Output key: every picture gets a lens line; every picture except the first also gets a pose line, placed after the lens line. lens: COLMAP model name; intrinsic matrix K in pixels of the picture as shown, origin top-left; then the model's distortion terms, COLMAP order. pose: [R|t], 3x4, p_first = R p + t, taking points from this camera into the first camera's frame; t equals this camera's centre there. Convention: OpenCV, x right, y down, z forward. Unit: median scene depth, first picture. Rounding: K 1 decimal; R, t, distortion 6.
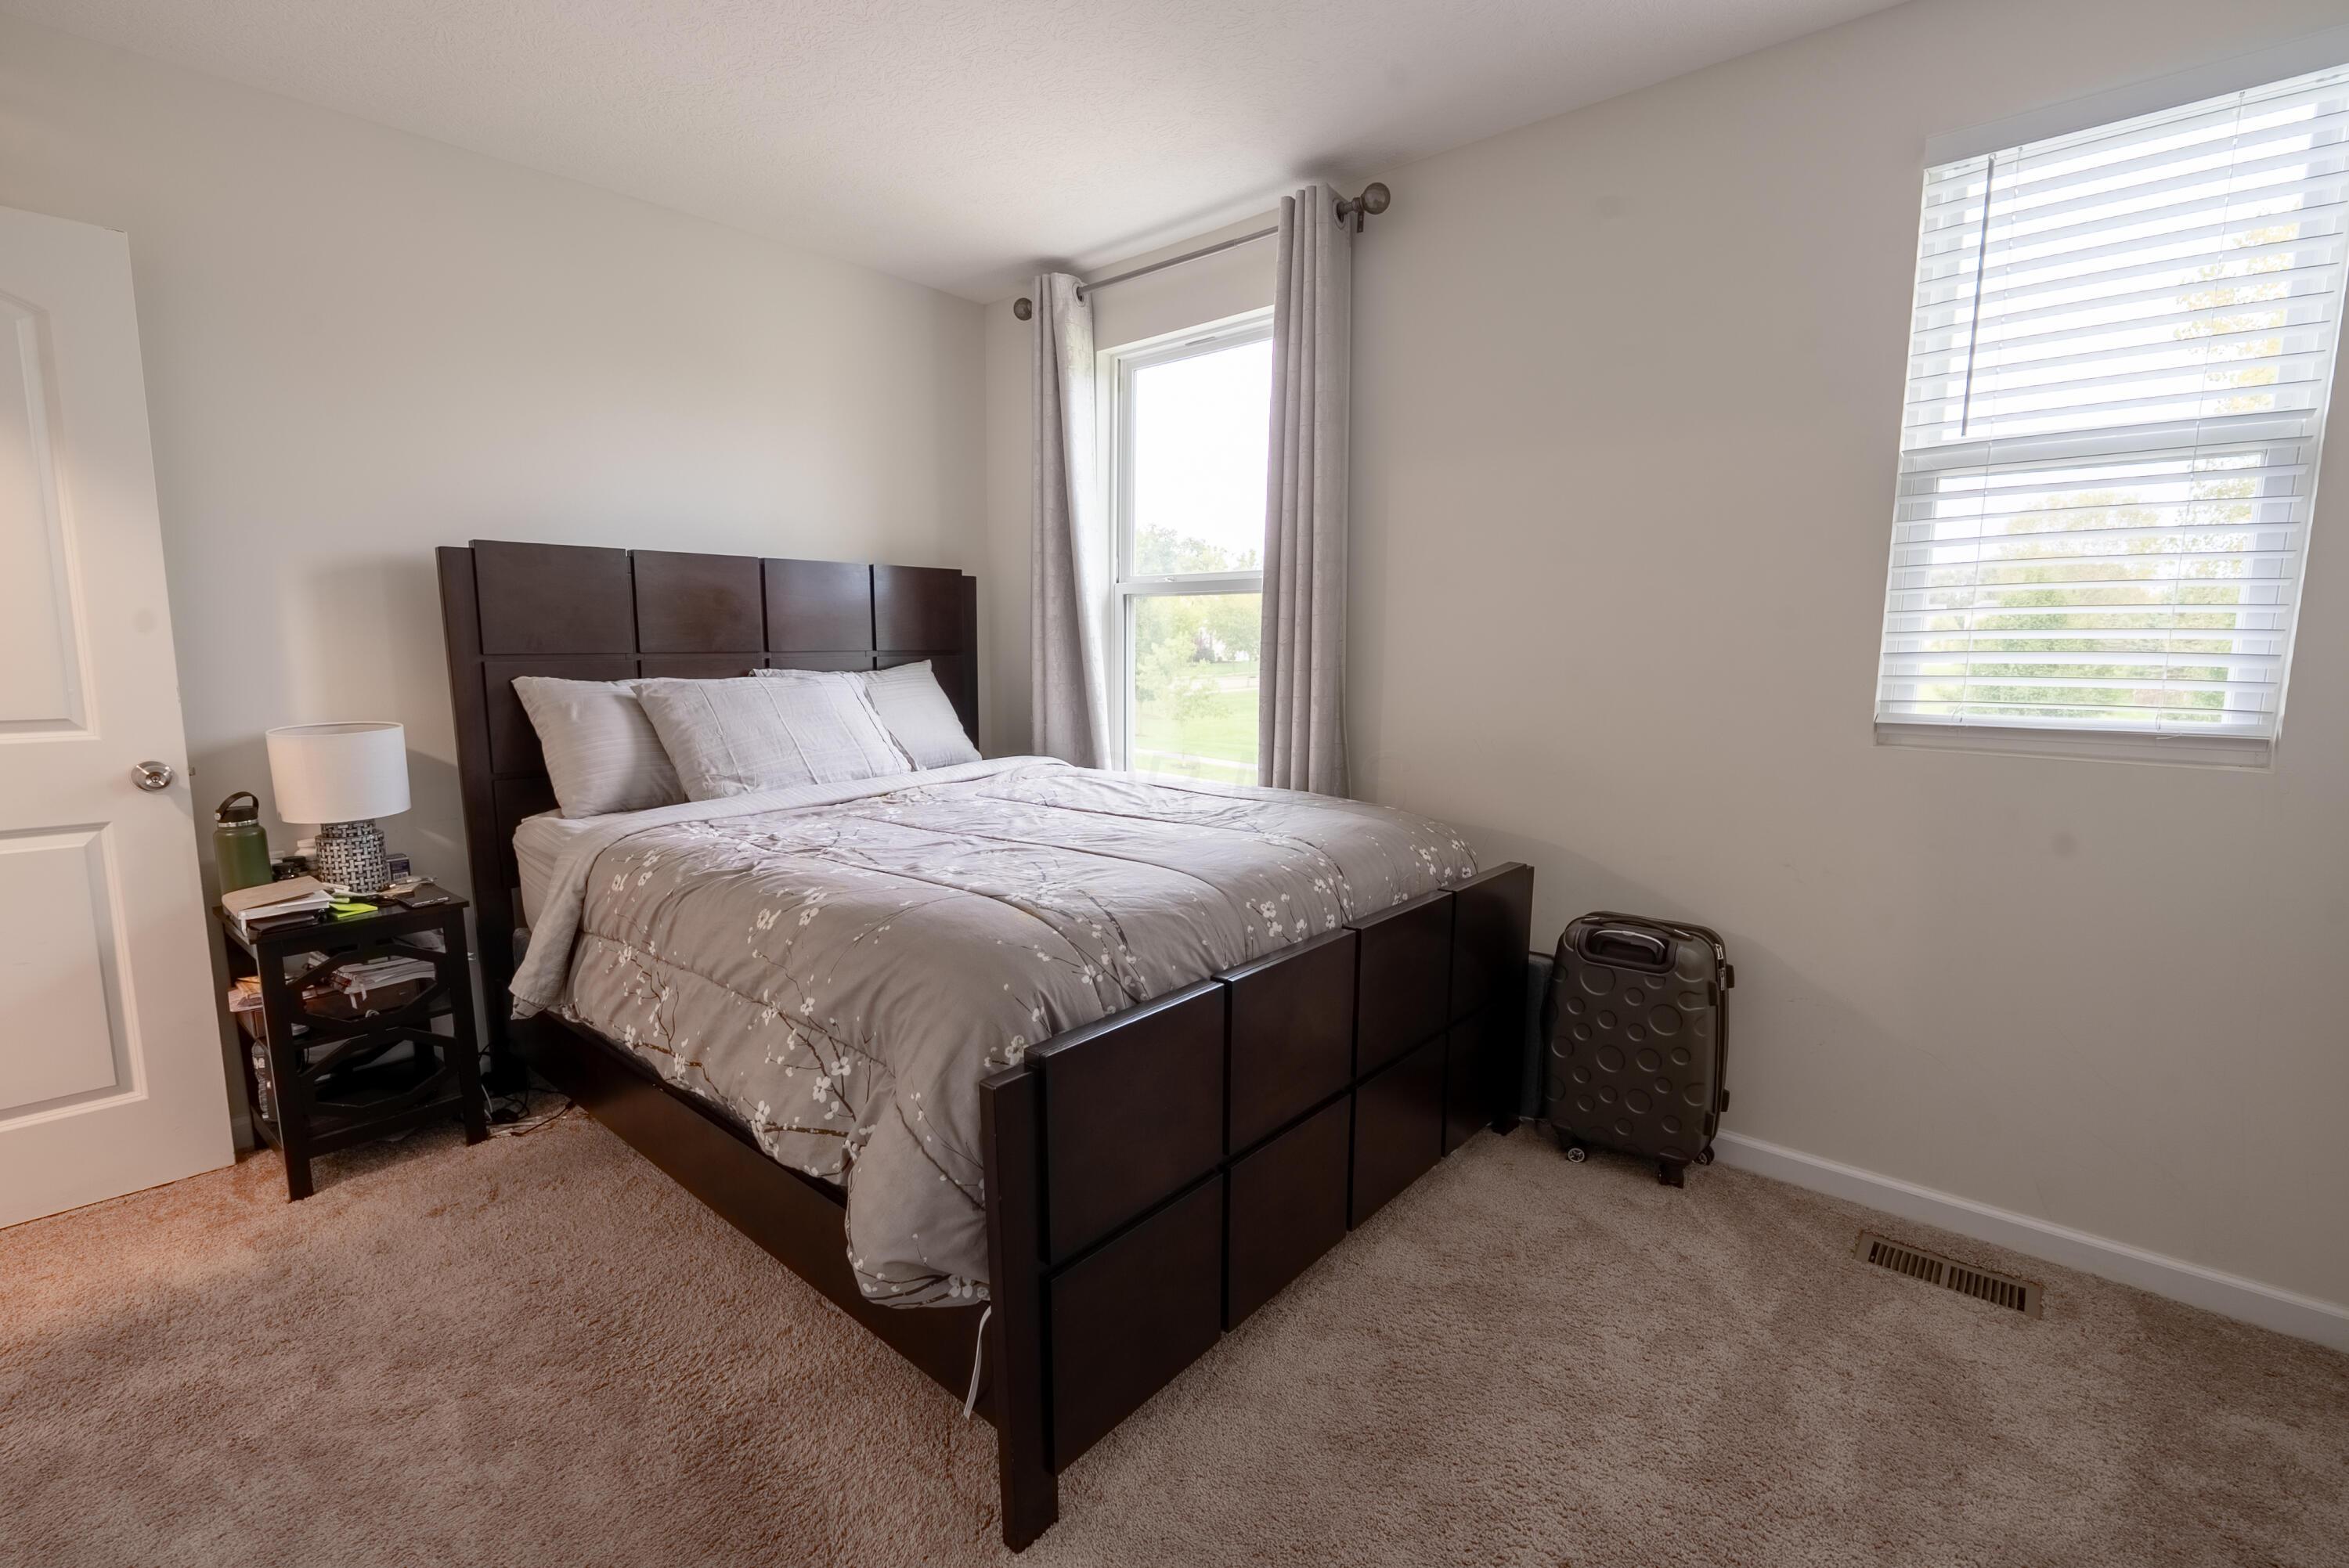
lens RADIAL K [[1037.9, 0, 1165.5], [0, 1037.9, 785.2], [0, 0, 1]] dist [-0.012049, 0.002190]
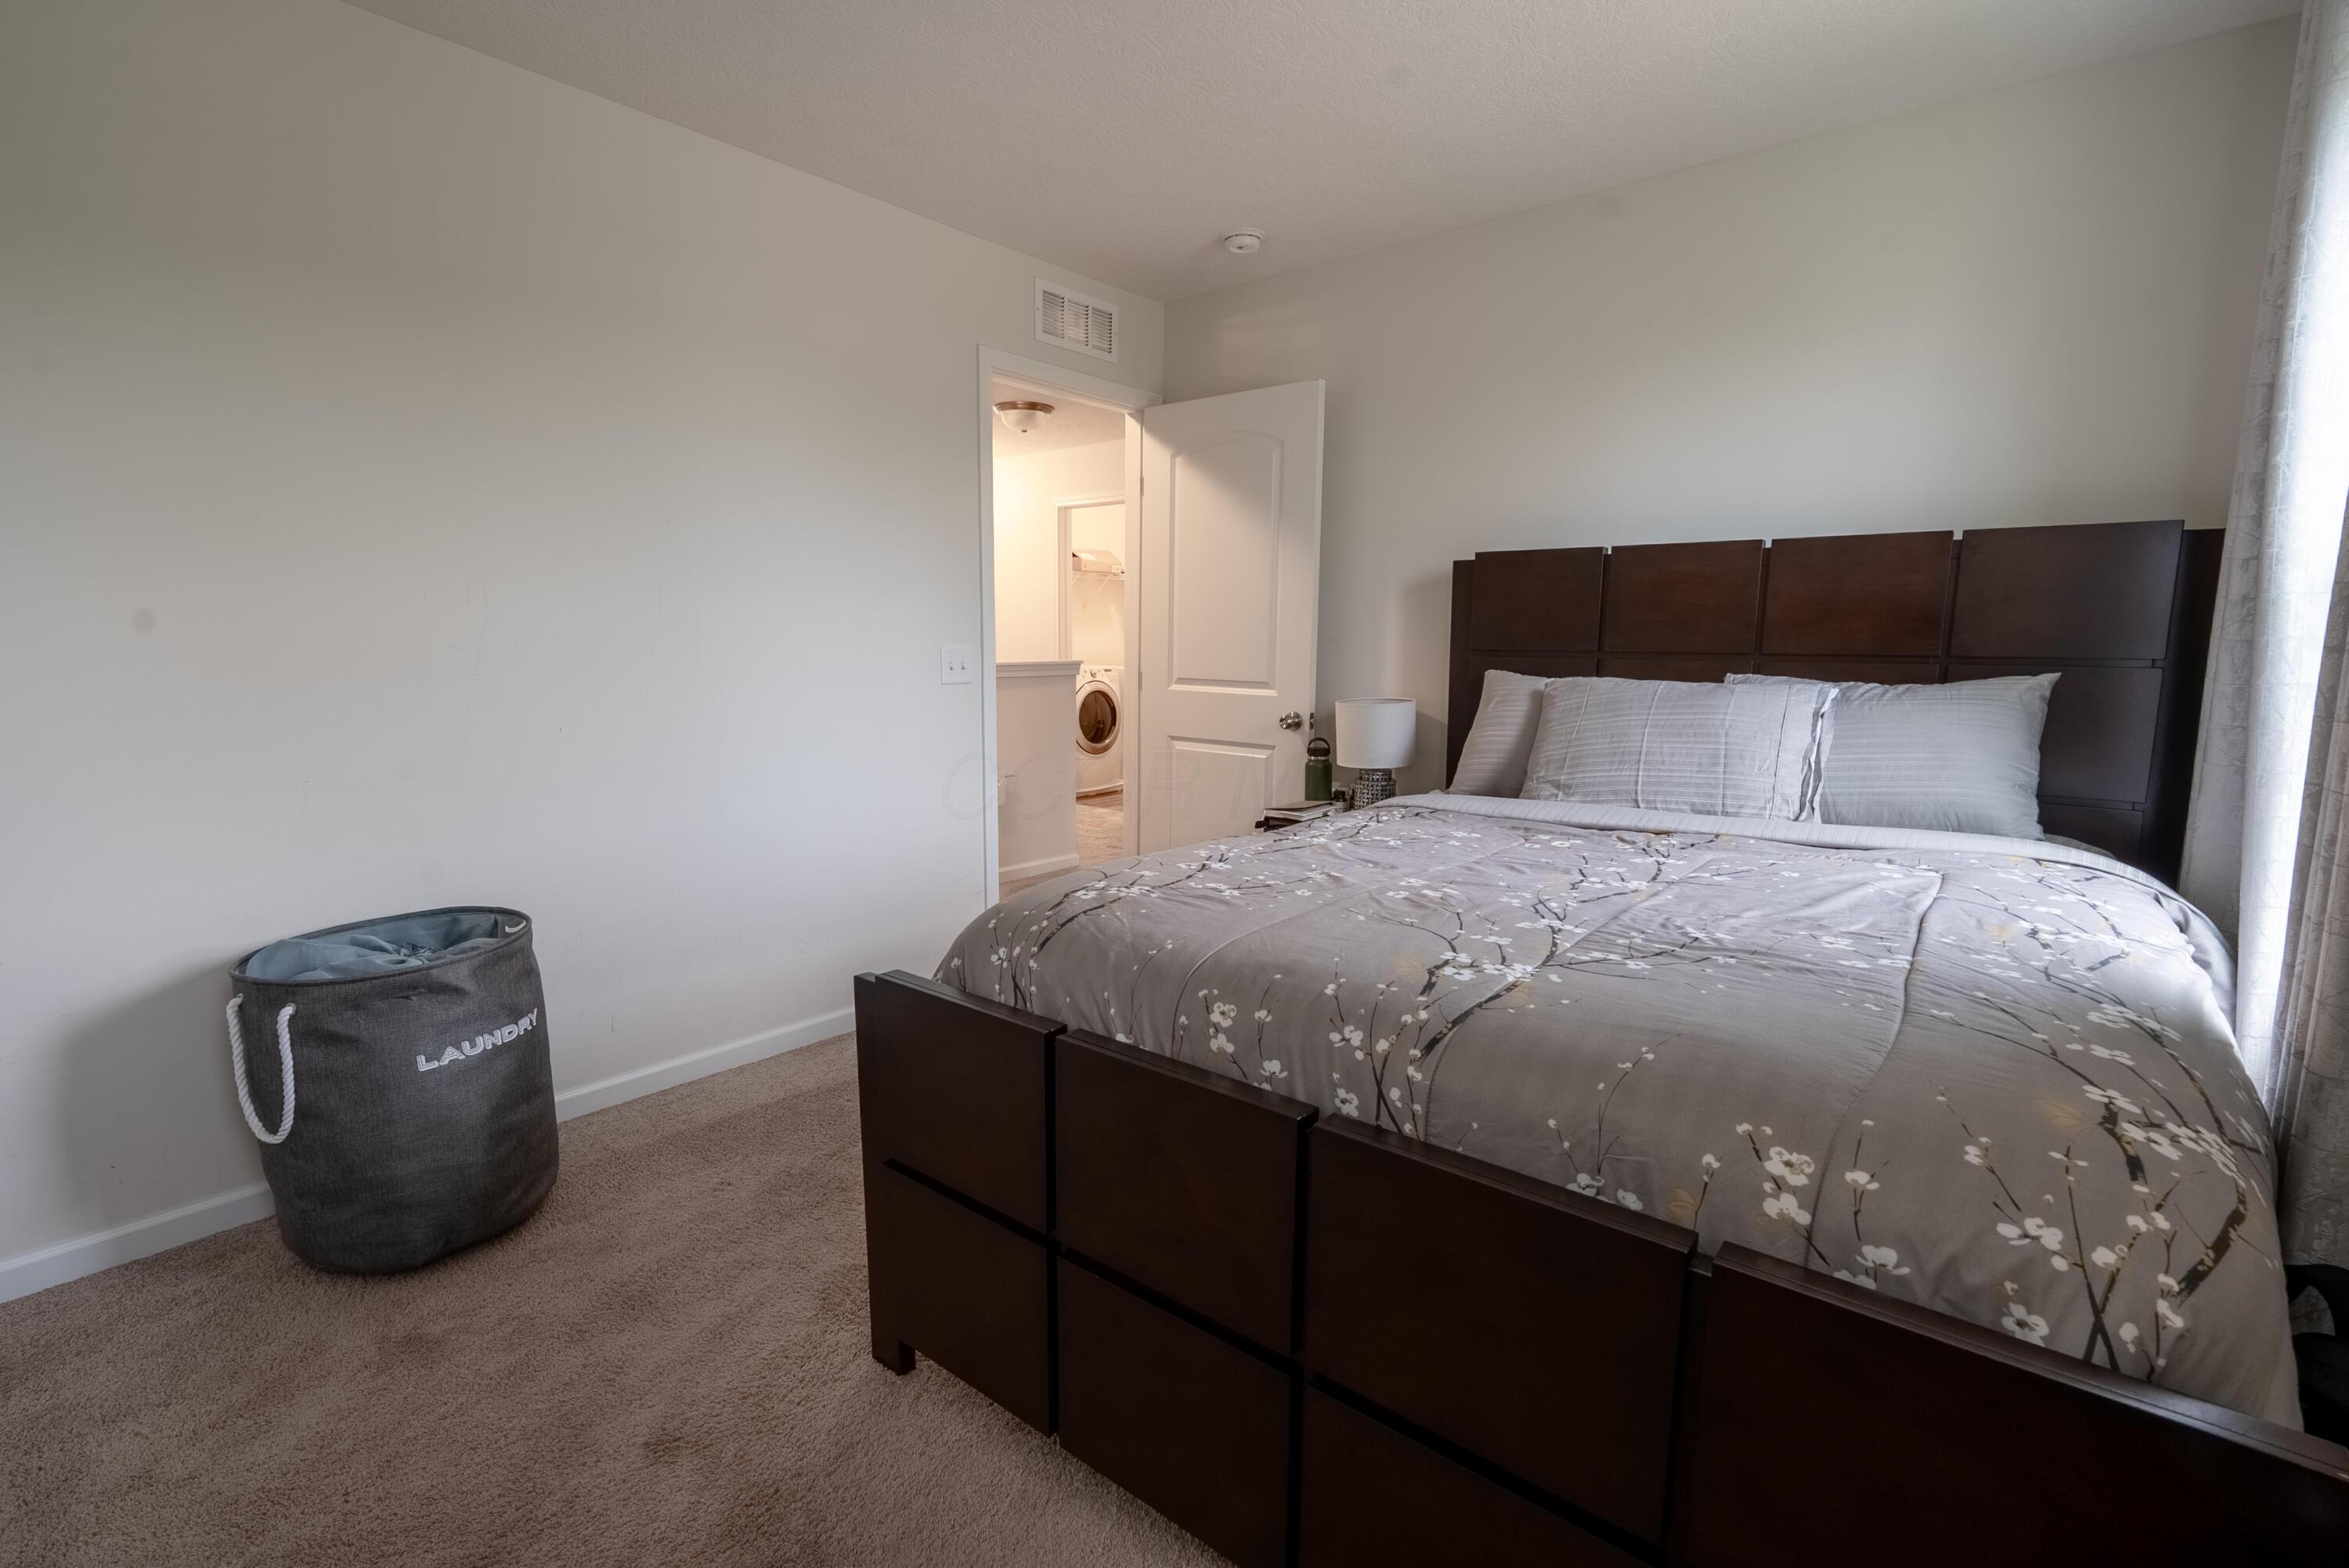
lens RADIAL K [[1037.9, 0, 1165.5], [0, 1037.9, 785.2], [0, 0, 1]] dist [-0.012049, 0.002190]
pose [[0.035452, 0.138283, -0.989758, 0.642000], [-0.142911, 0.980903, 0.131927, -0.098974], [0.989100, 0.136770, 0.054537, 0.750769]]
